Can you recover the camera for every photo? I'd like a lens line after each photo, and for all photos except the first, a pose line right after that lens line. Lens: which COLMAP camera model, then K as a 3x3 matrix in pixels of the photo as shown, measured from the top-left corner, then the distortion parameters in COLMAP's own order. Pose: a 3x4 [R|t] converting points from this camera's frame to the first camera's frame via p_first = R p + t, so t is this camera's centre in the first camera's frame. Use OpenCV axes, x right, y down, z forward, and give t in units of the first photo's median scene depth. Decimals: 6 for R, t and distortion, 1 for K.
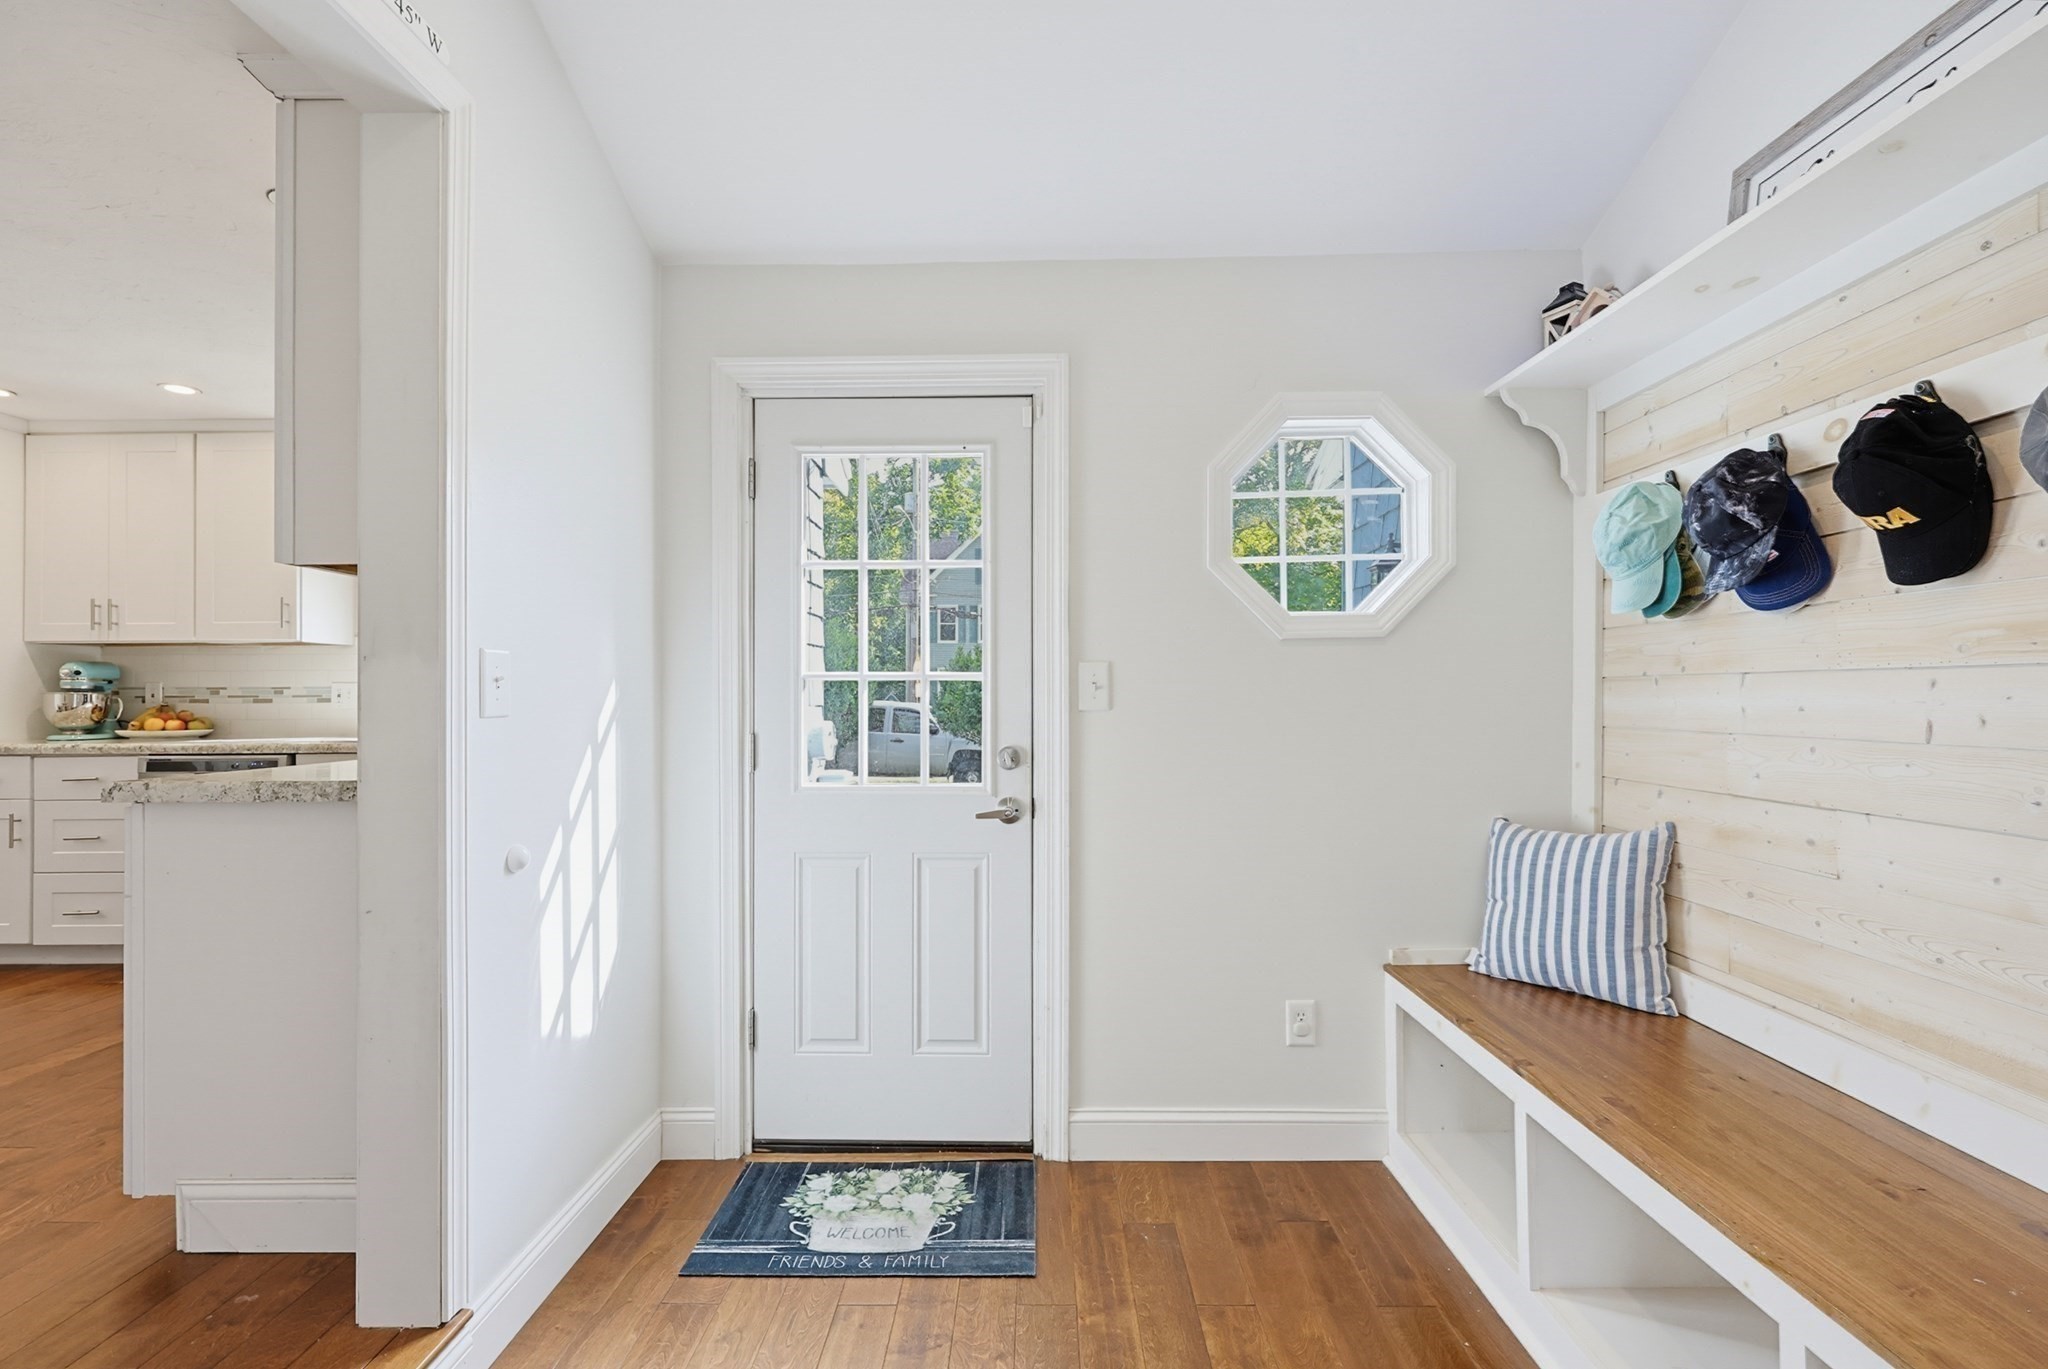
lens RADIAL K [[881.0, 0, 1027.7], [0, 881.0, 684.0], [0, 0, 1]] dist [-0.002490, 0.000377]
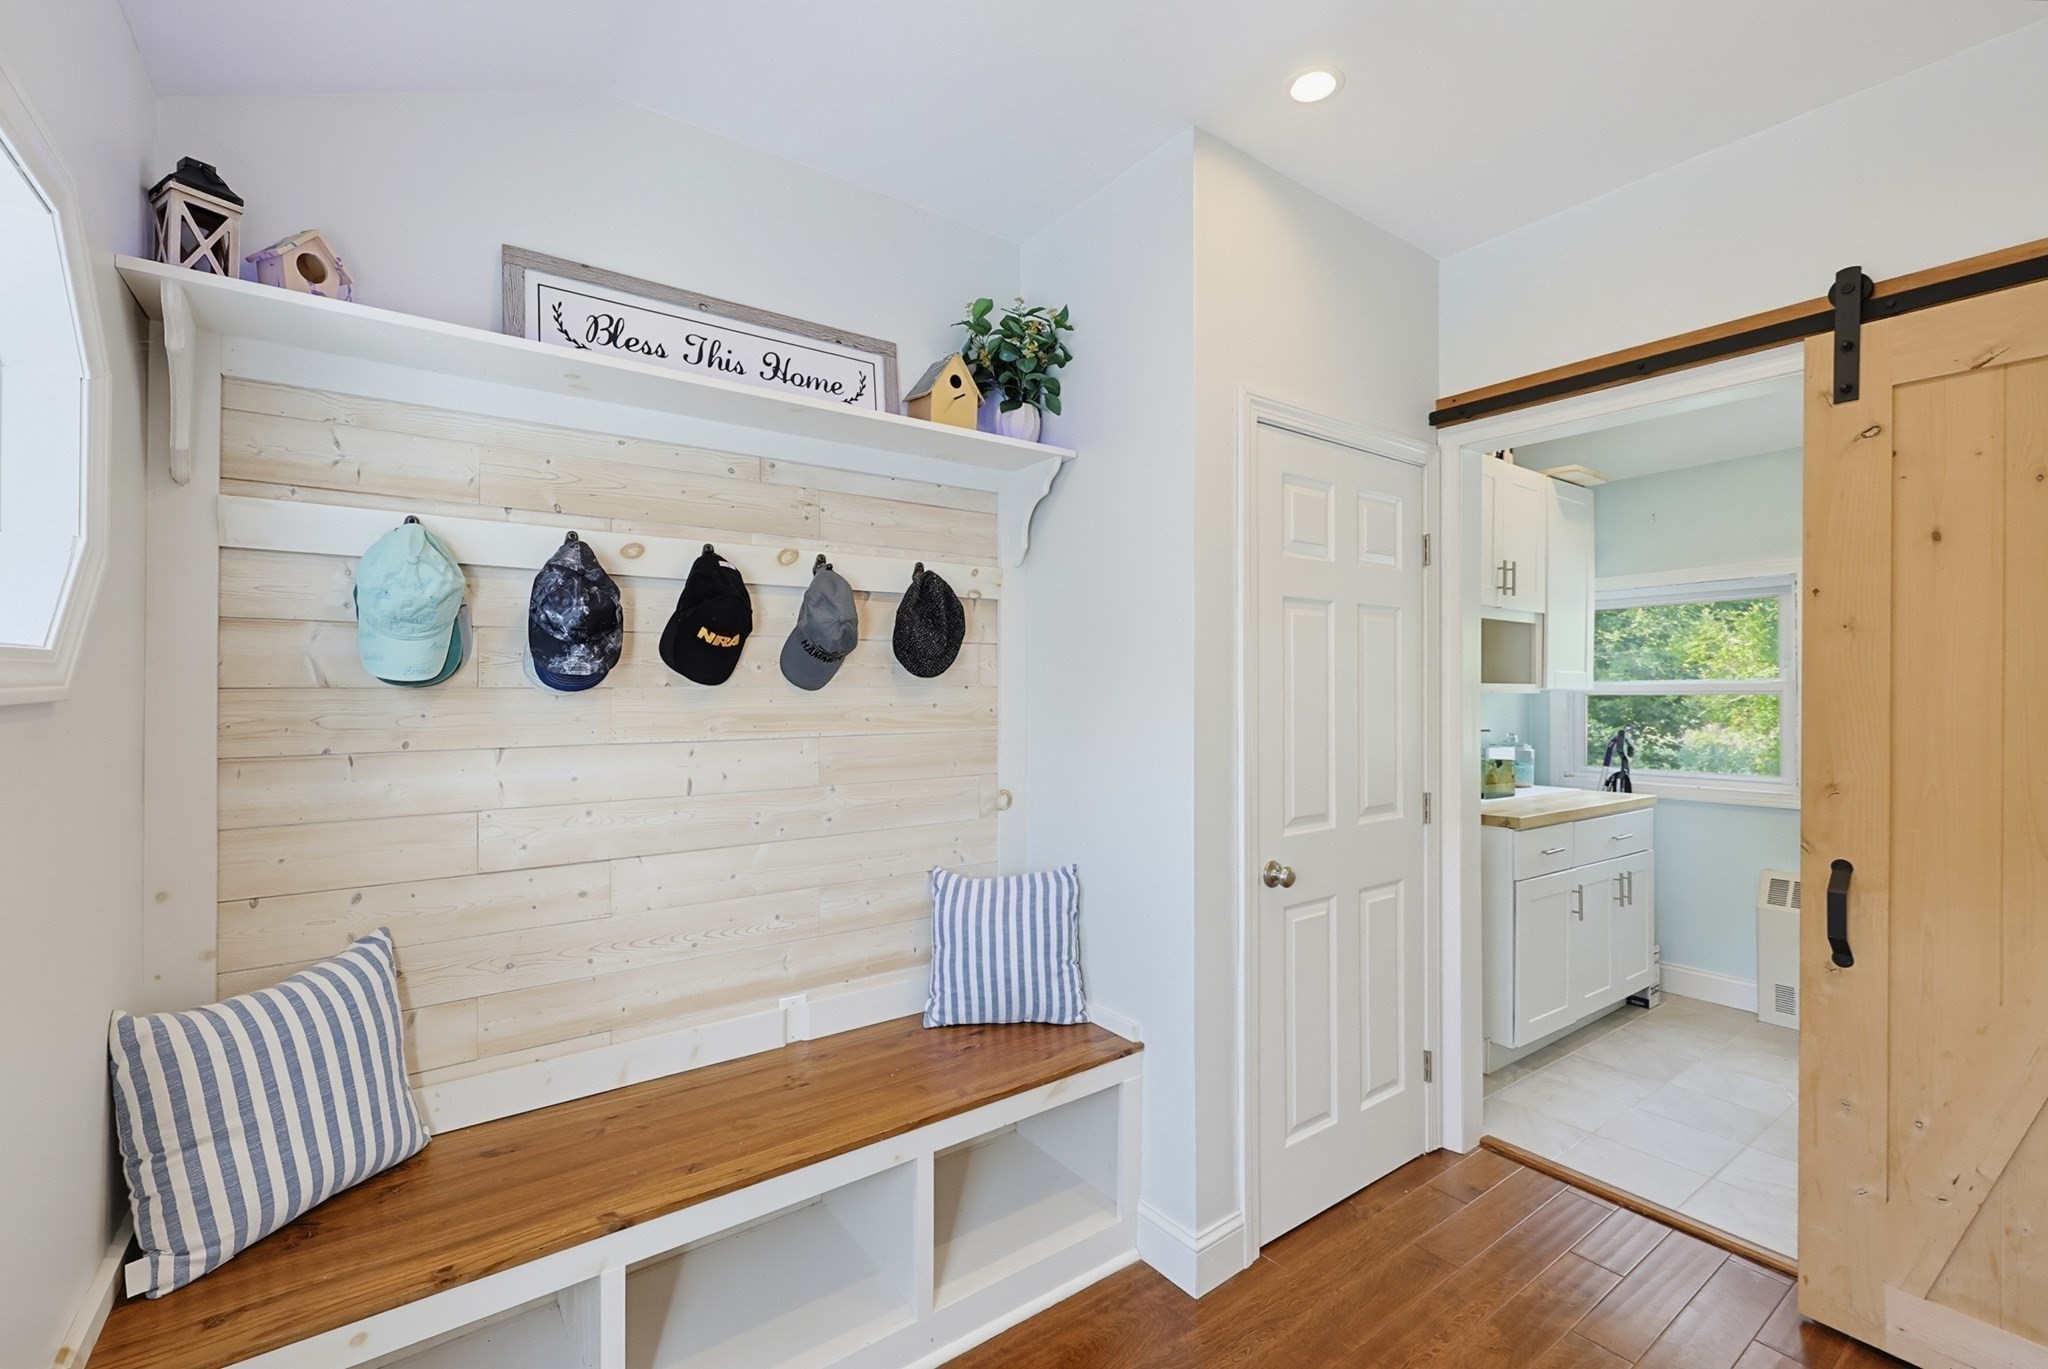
lens RADIAL K [[881.0, 0, 1017.8], [0, 881.0, 685.7], [0, 0, 1]] dist [-0.002490, 0.000377]
pose [[-0.598462, 0.004452, 0.801139, -0.164558], [-0.007254, 0.999913, -0.010975, -0.037015], [-0.801118, -0.012379, -0.598378, 0.541211]]
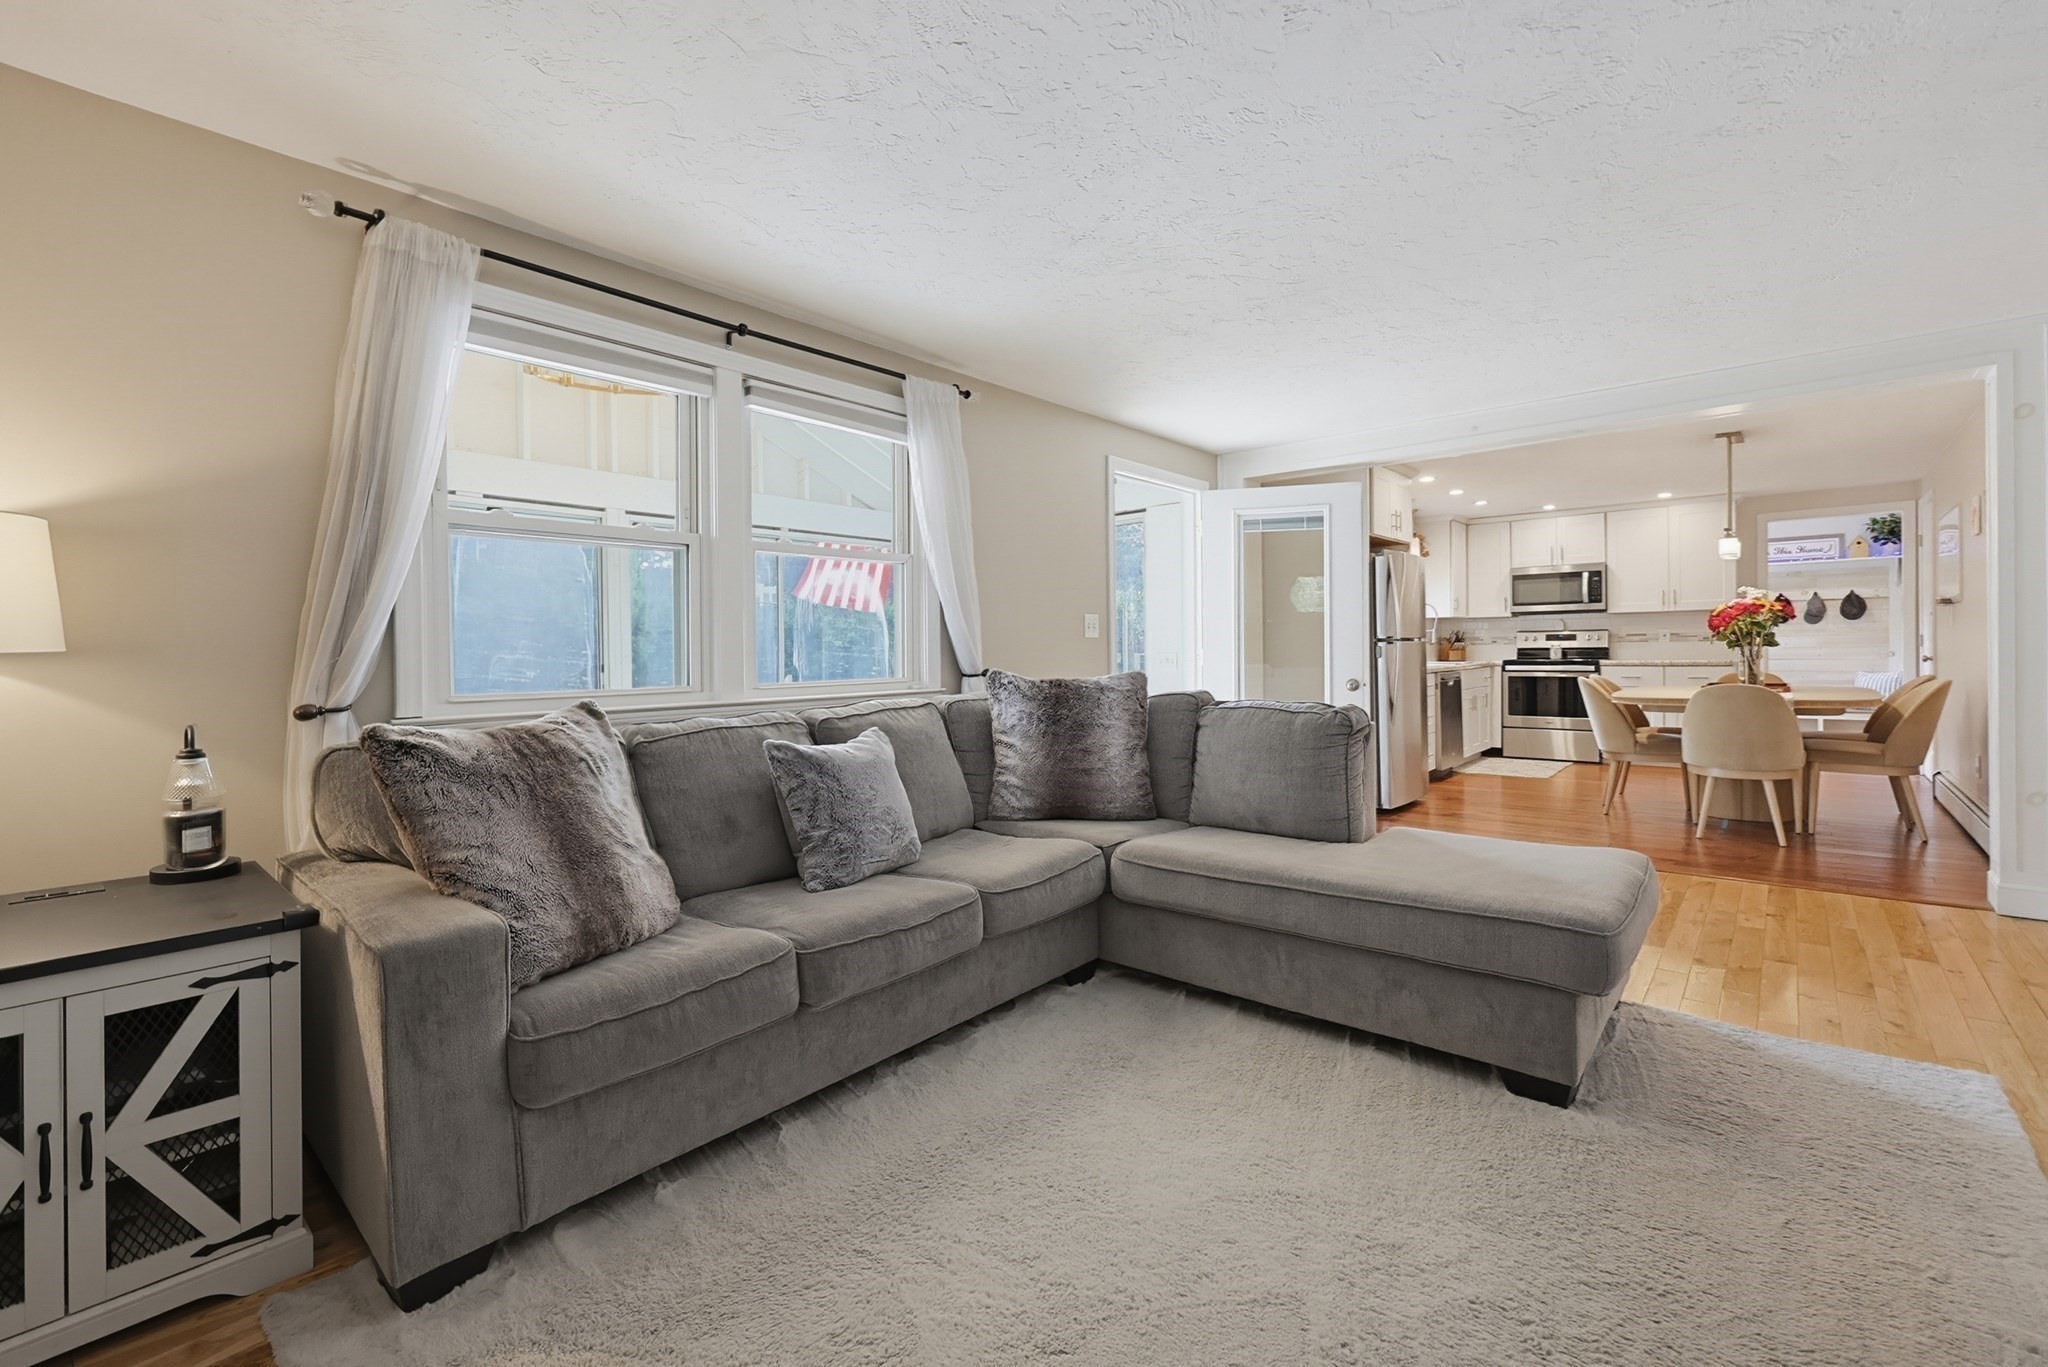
lens RADIAL K [[881.0, 0, 1025.1], [0, 881.0, 653.5], [0, 0, 1]] dist [-0.002490, 0.000377]
pose [[0.642119, -0.008460, 0.766558, -2.867237], [-0.001107, 0.999928, 0.011963, 0.014625], [-0.766604, -0.008530, 0.642064, 0.409702]]
